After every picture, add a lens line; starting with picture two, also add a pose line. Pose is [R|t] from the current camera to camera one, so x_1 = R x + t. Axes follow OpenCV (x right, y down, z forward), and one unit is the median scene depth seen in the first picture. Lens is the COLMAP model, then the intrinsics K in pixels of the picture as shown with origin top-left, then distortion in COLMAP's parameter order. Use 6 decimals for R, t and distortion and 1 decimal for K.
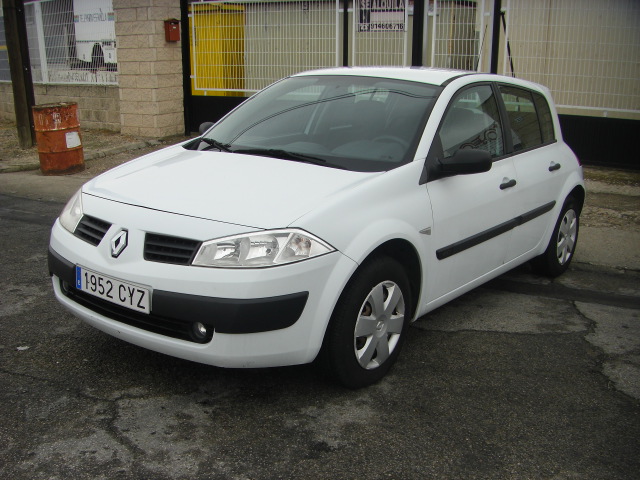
lens RADIAL K [[714.3, 0, 290.7], [0, 714.3, 299.1], [0, 0, 1]] dist [-0.143925, 0.008404]
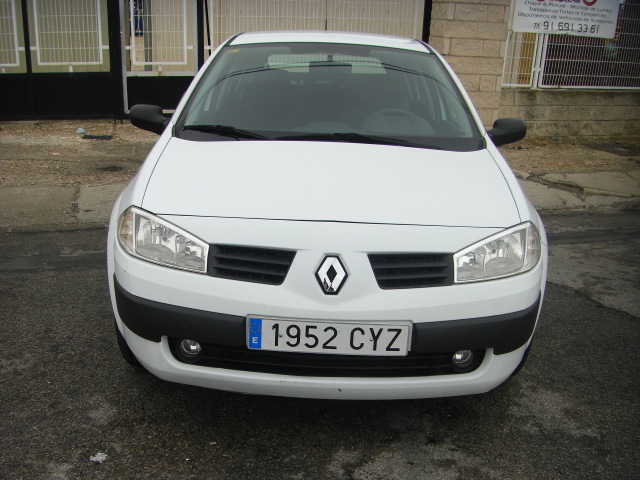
lens RADIAL K [[714.3, 0, 290.7], [0, 714.3, 299.1], [0, 0, 1]] dist [-0.143925, 0.008404]
pose [[0.799359, -0.209866, 0.563012, -0.690925], [0.179770, 0.977631, 0.109181, -0.140676], [-0.573331, 0.013937, 0.819205, 0.404020]]
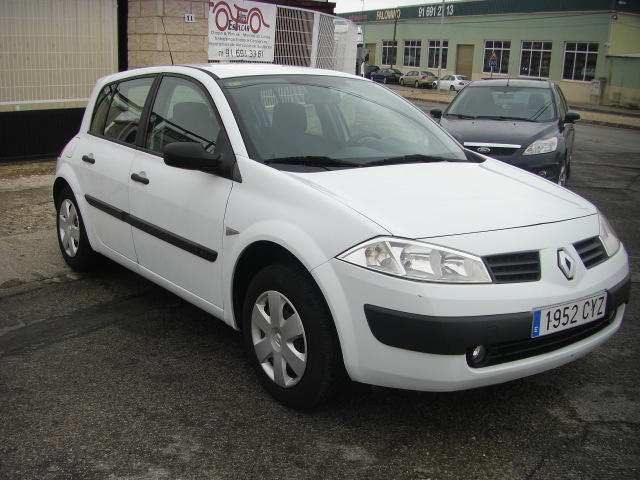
lens RADIAL K [[714.3, 0, 290.7], [0, 714.3, 299.1], [0, 0, 1]] dist [-0.143925, 0.008404]
pose [[0.271617, -0.300745, 0.914208, -1.169167], [0.288369, 0.931708, 0.220825, -0.336274], [-0.918187, 0.203650, 0.339794, 1.011051]]
